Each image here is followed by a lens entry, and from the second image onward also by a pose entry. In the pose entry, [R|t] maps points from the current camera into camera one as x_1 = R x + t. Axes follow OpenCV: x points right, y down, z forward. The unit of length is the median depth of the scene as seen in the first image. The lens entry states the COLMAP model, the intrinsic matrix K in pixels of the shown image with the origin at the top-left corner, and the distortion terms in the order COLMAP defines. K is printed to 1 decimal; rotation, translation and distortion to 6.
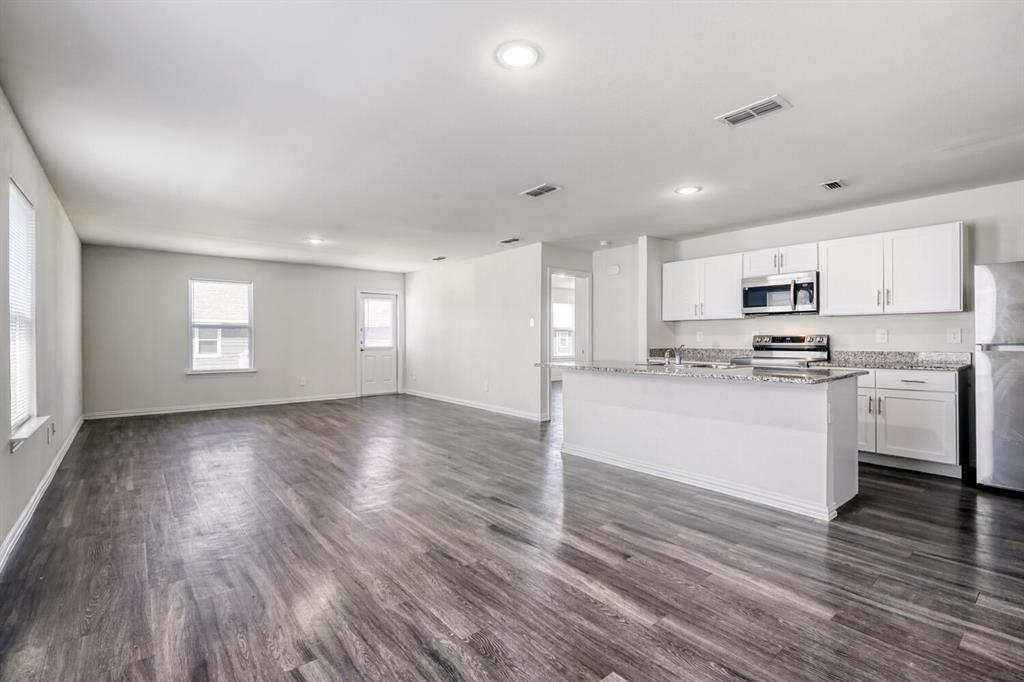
lens RADIAL K [[467.9, 0, 516.0], [0, 467.9, 338.7], [0, 0, 1]] dist [-0.000348, 0.000230]
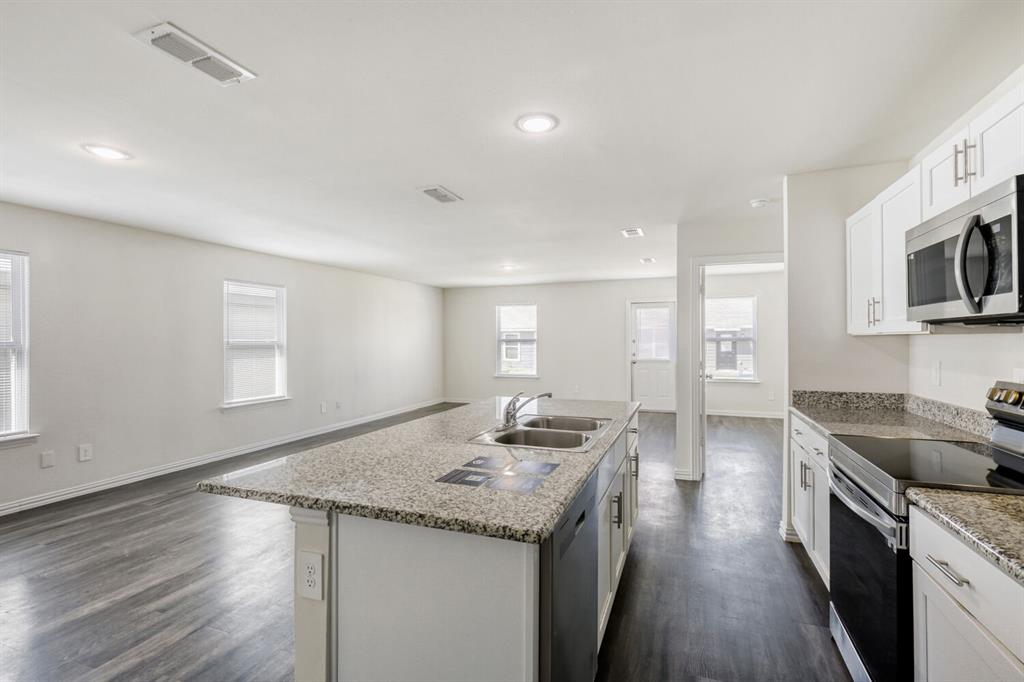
lens RADIAL K [[467.9, 0, 516.0], [0, 467.9, 338.7], [0, 0, 1]] dist [-0.000348, 0.000230]
pose [[0.489526, -0.002231, -0.871986, 0.652417], [0.002515, 0.999996, -0.001147, -0.040195], [0.871985, -0.001631, 0.489530, 0.531393]]
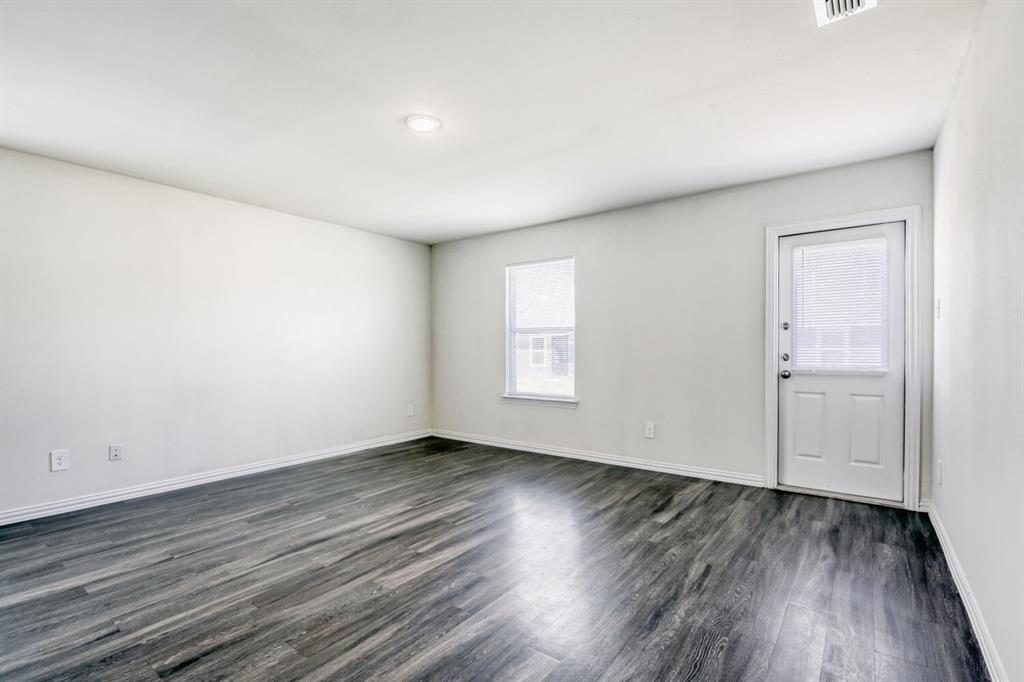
lens RADIAL K [[474.7, 0, 517.1], [0, 474.7, 351.4], [0, 0, 1]] dist [-0.000031, 0.000221]
pose [[0.236674, 0.007608, -0.971559, 0.025560], [0.001841, 0.999964, 0.008279, -0.001840], [0.971587, -0.003748, 0.236651, 1.130688]]
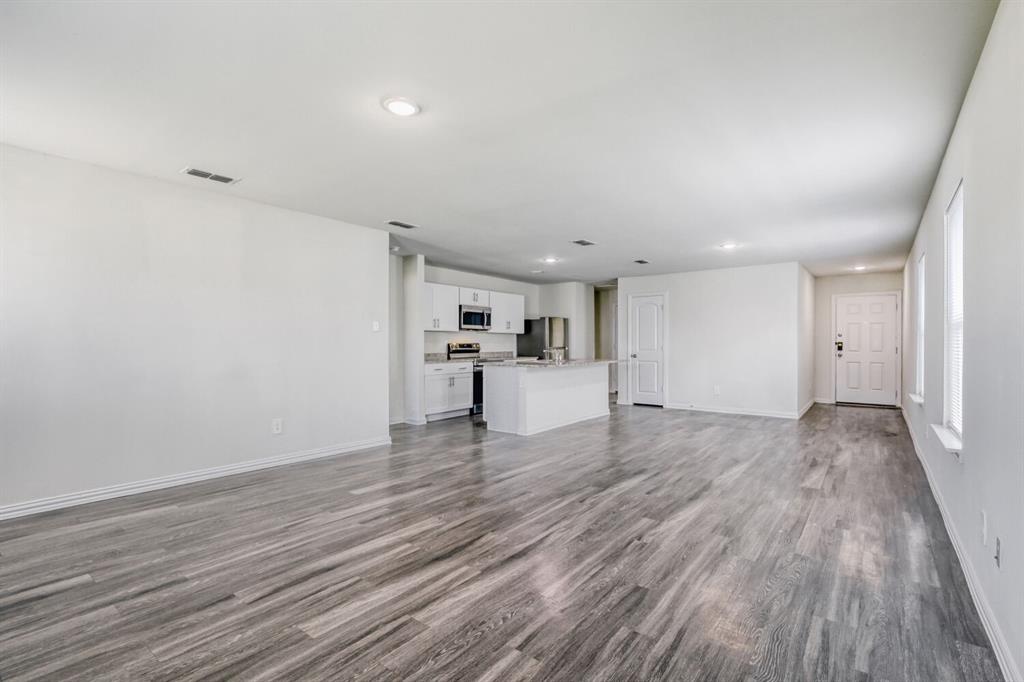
lens RADIAL K [[467.9, 0, 516.0], [0, 467.9, 338.7], [0, 0, 1]] dist [-0.000348, 0.000230]
pose [[-0.219995, 0.011628, 0.975432, -0.984730], [-0.000348, 0.999928, -0.011999, -0.003253], [-0.975501, -0.002979, -0.219975, 1.147308]]
